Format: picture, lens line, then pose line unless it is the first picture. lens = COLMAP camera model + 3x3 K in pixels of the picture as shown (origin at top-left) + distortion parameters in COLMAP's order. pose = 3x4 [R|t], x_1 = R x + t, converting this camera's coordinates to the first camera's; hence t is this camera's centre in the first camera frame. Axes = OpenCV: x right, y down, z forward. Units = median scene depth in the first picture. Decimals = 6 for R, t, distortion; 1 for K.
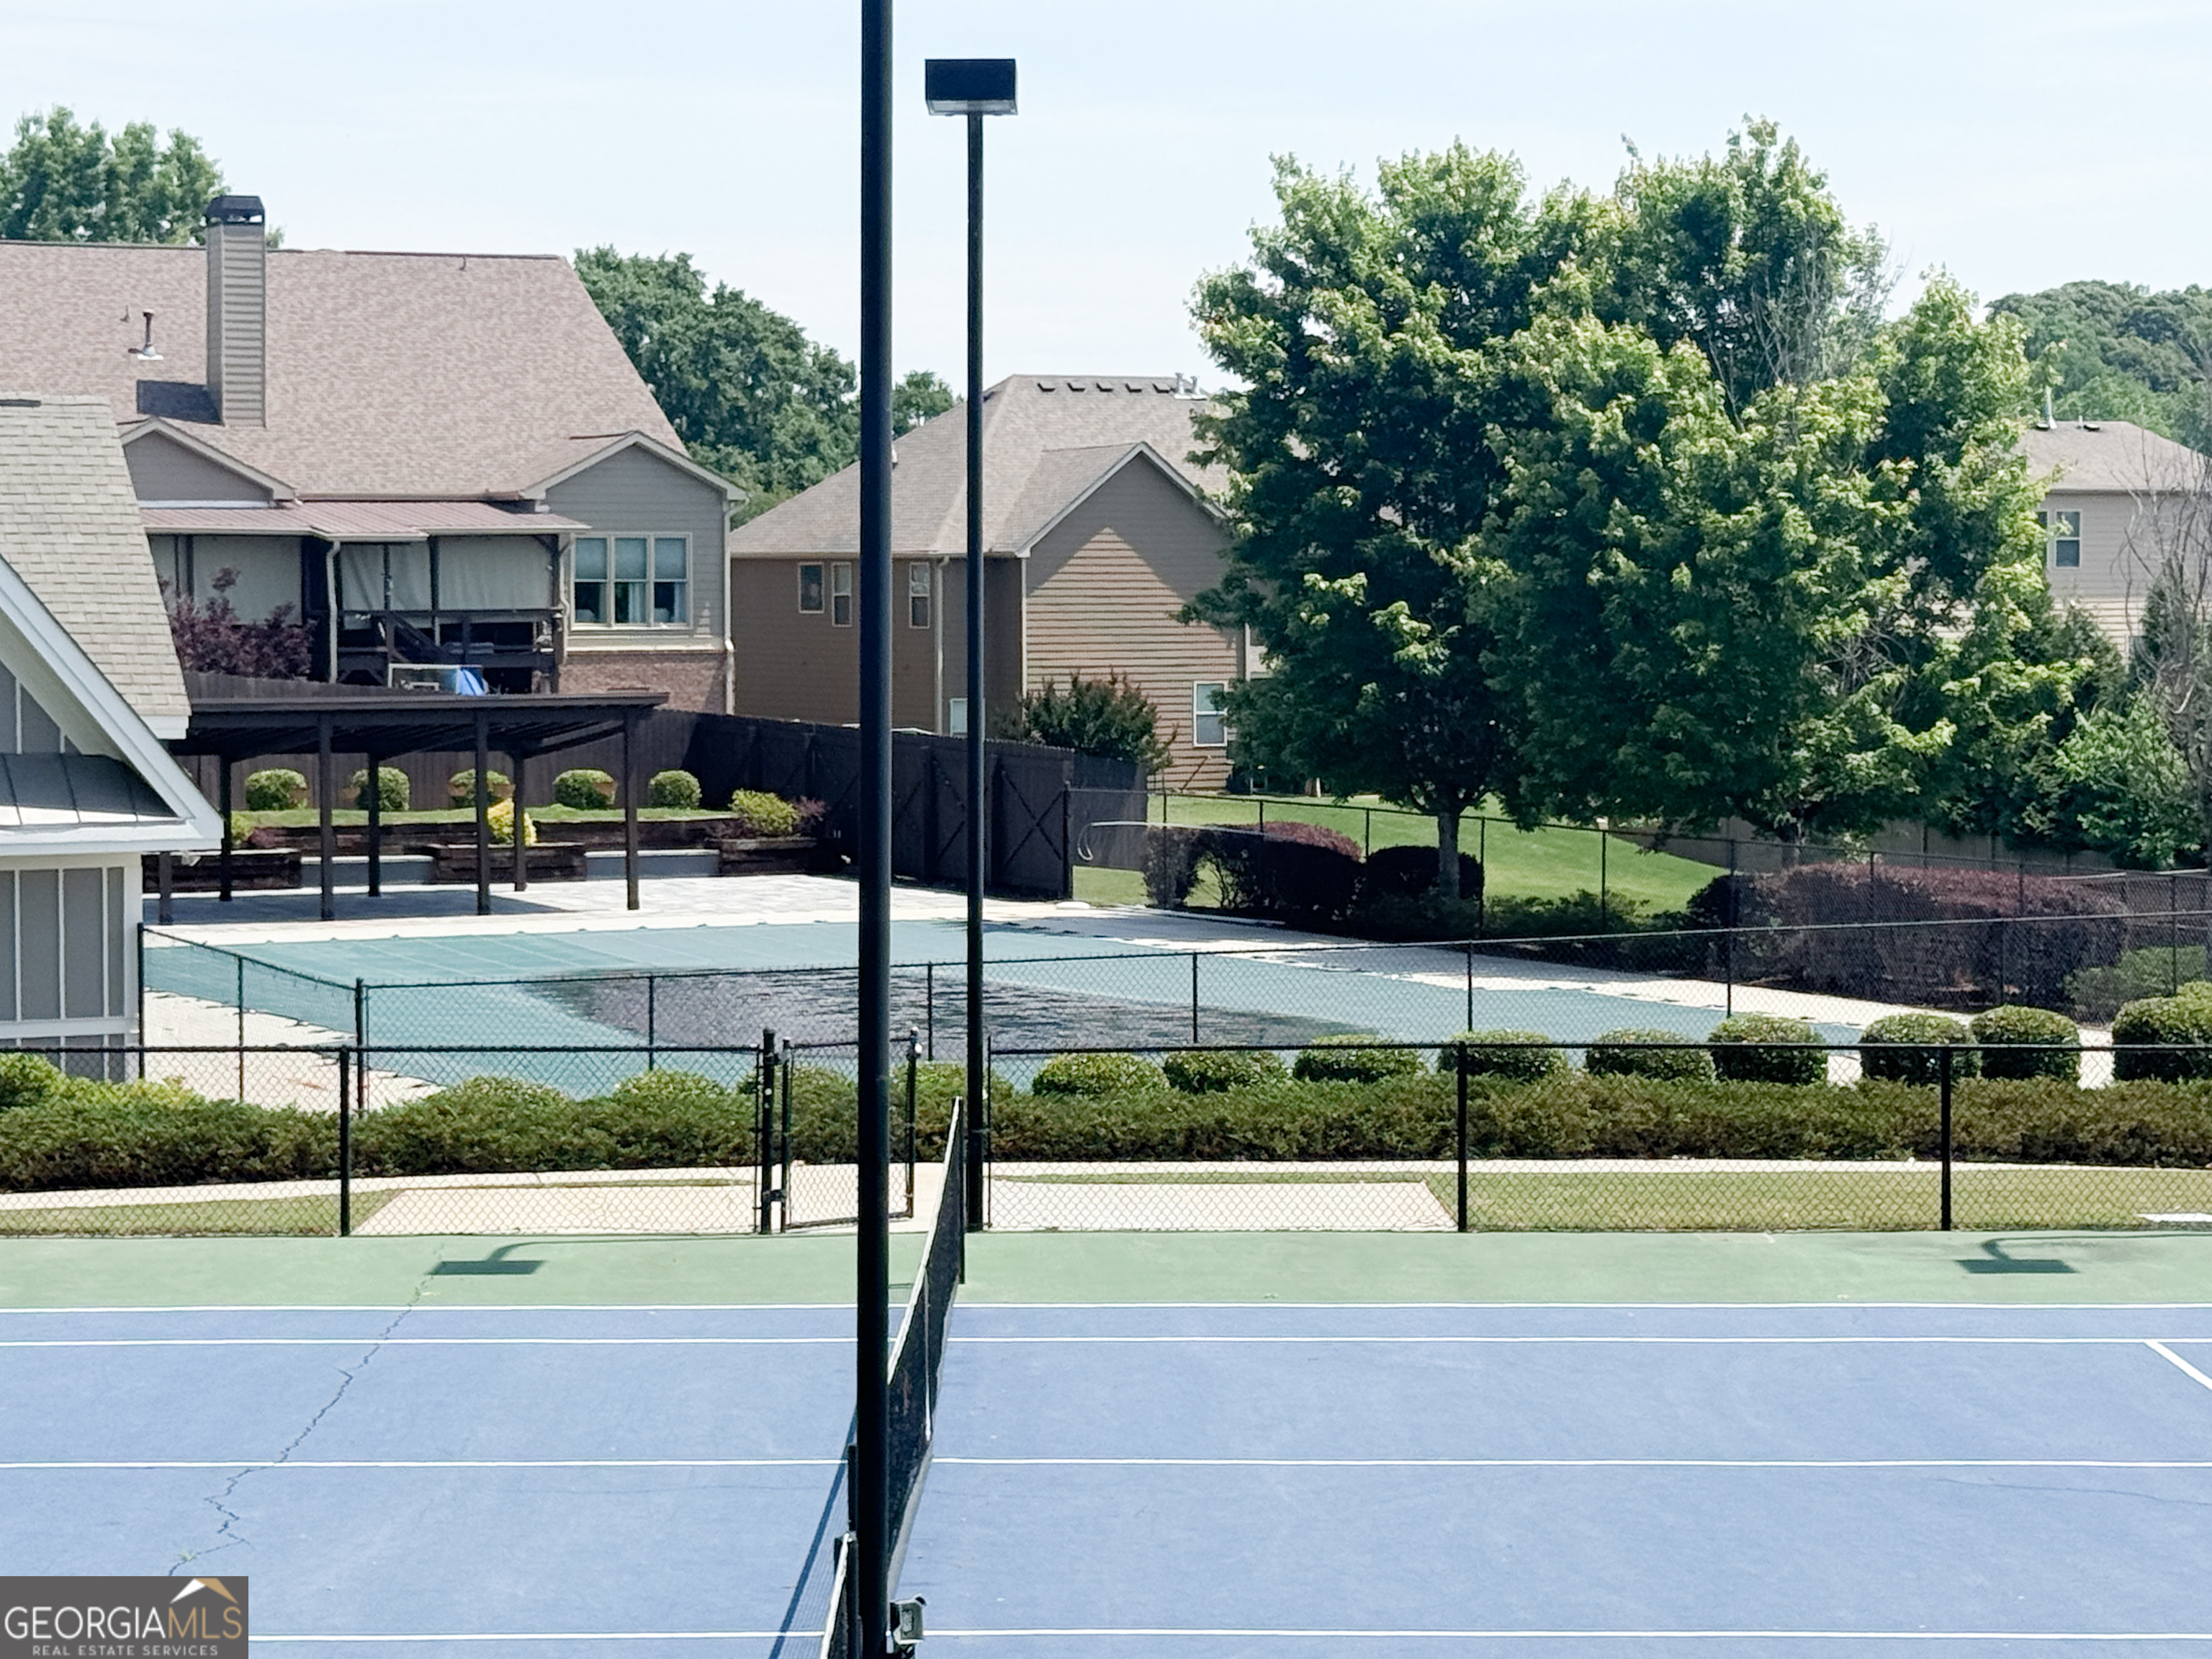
lens RADIAL K [[5157.1, 0, 1104.8], [0, 5157.1, 831.1], [0, 0, 1]] dist [0.311222, 0.000000]
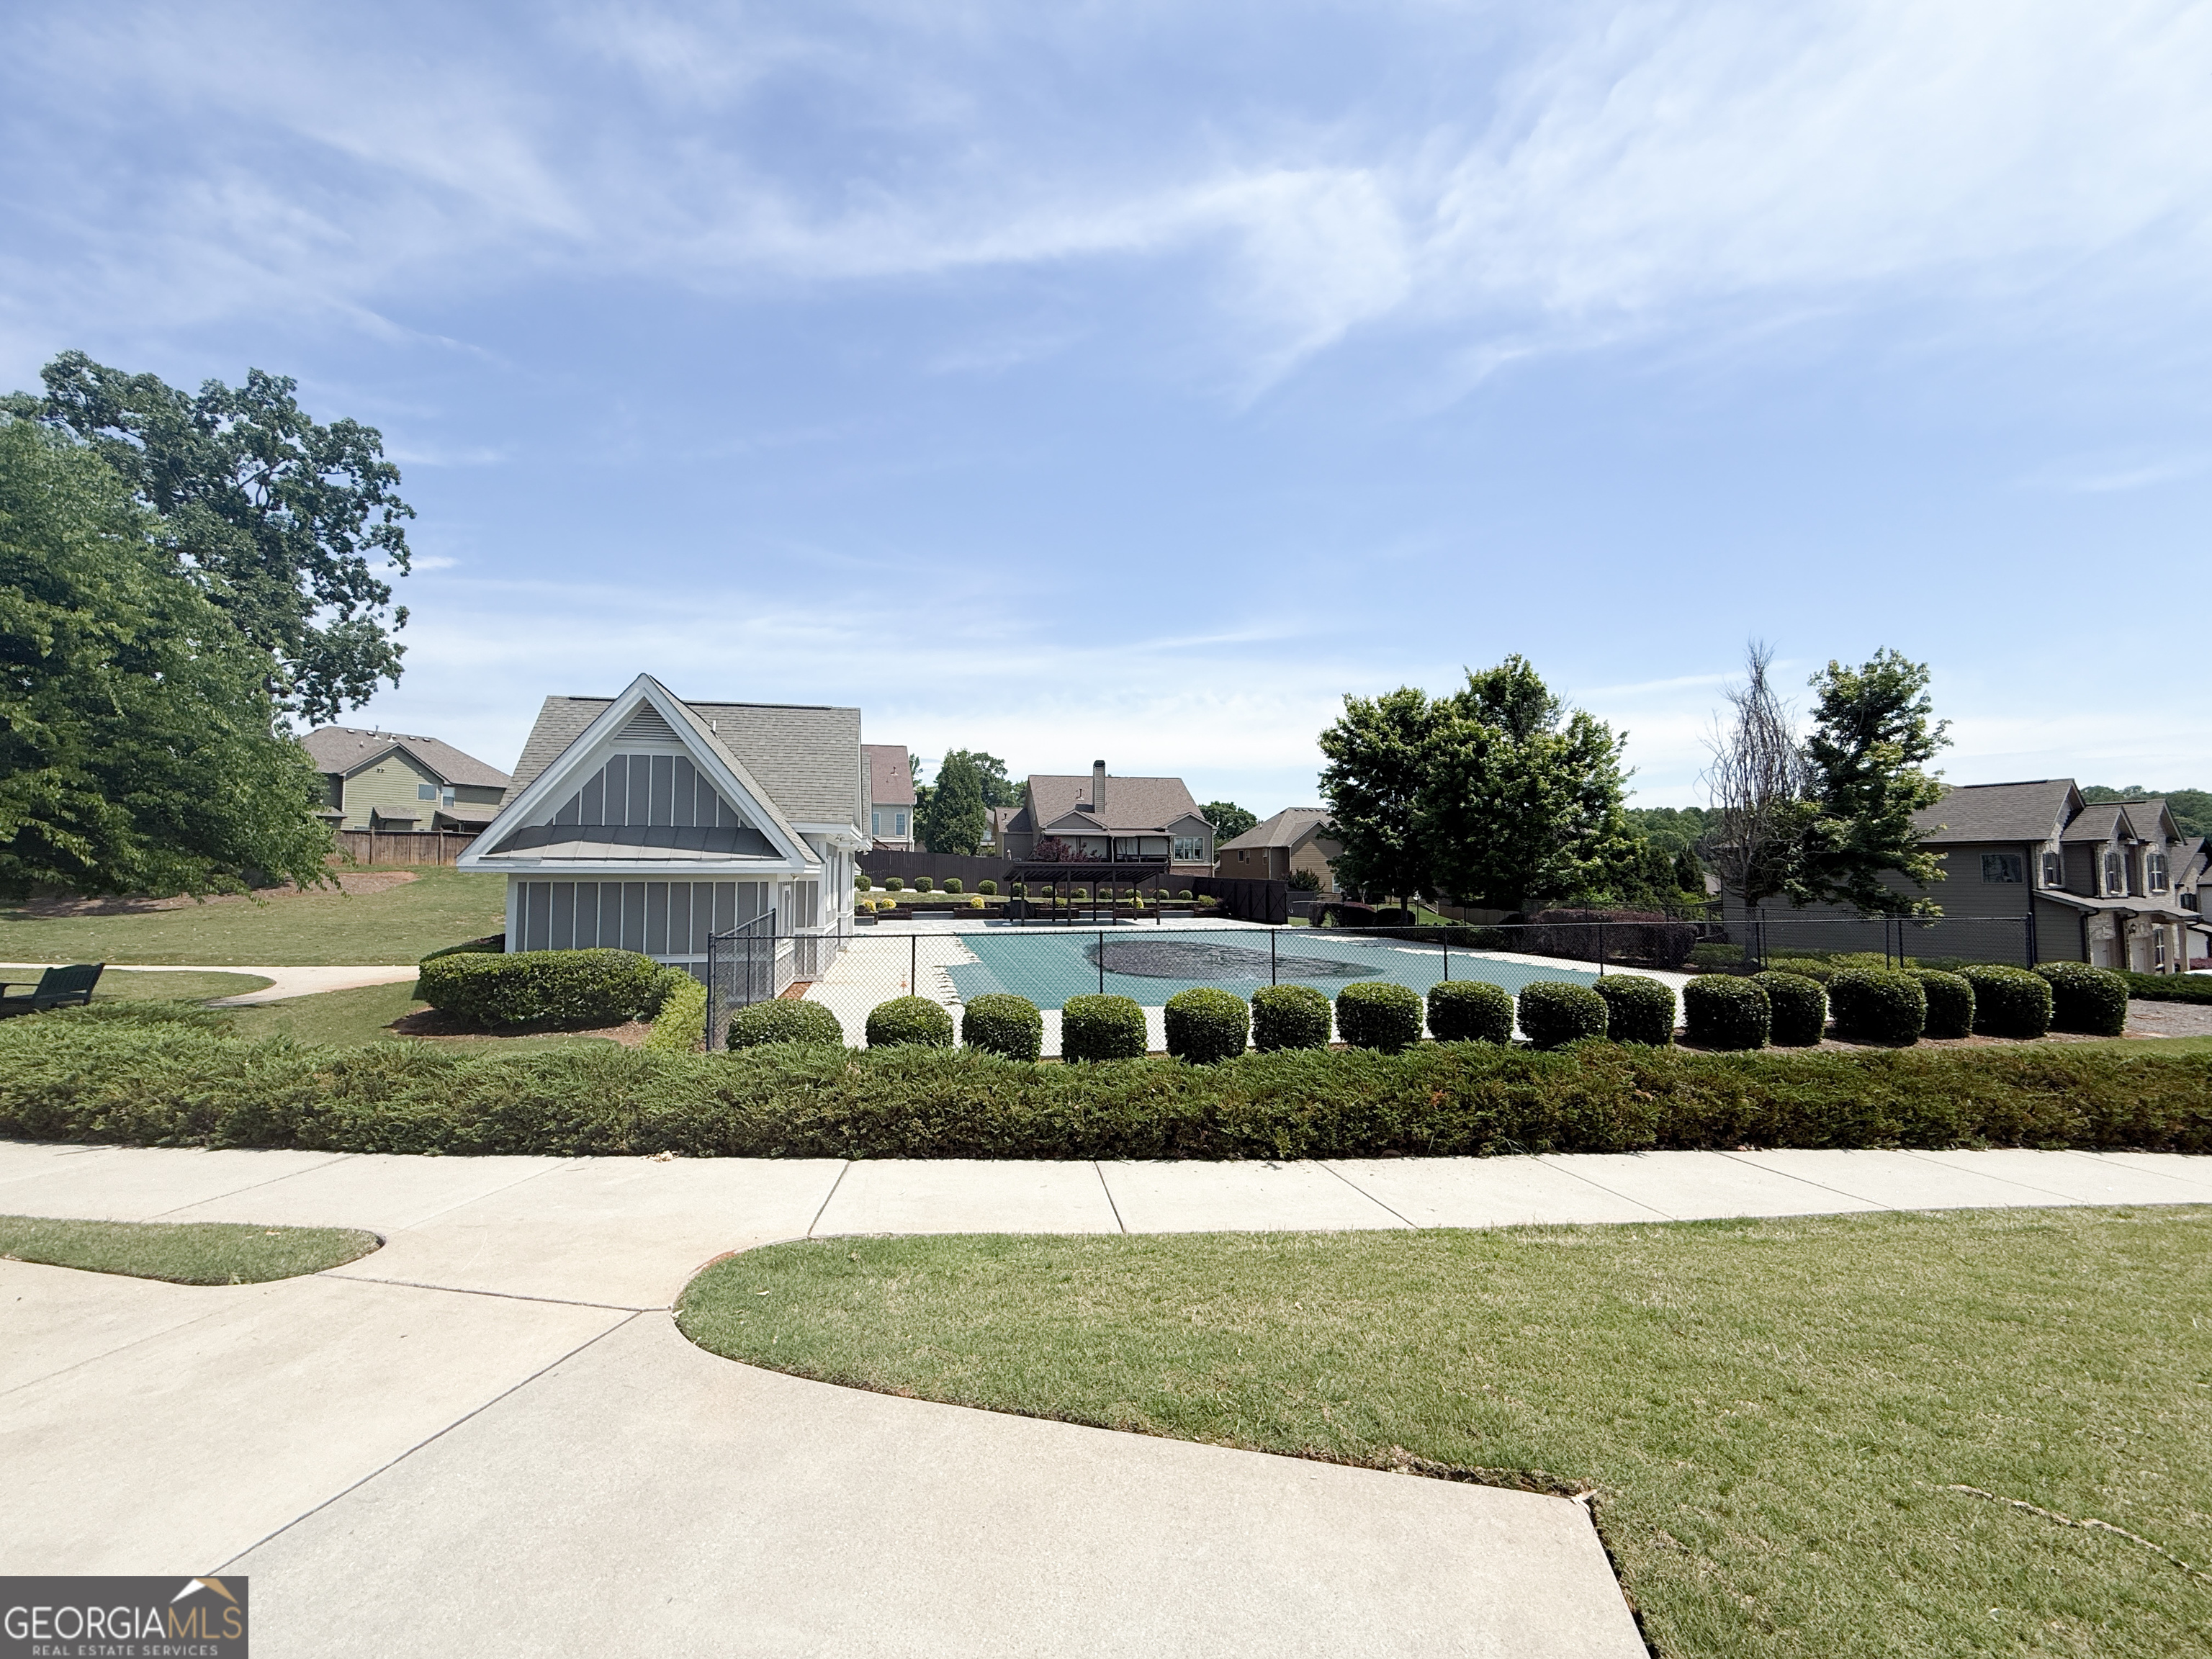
lens RADIAL K [[883.4, 0, 1085.2], [0, 883.4, 848.5], [0, 0, 1]] dist [-0.001896, 0.000011]
pose [[0.964835, -0.008335, -0.262725, 0.022608], [-0.012978, 0.996768, -0.079282, 0.013856], [0.262537, 0.079904, 0.961608, 0.469945]]
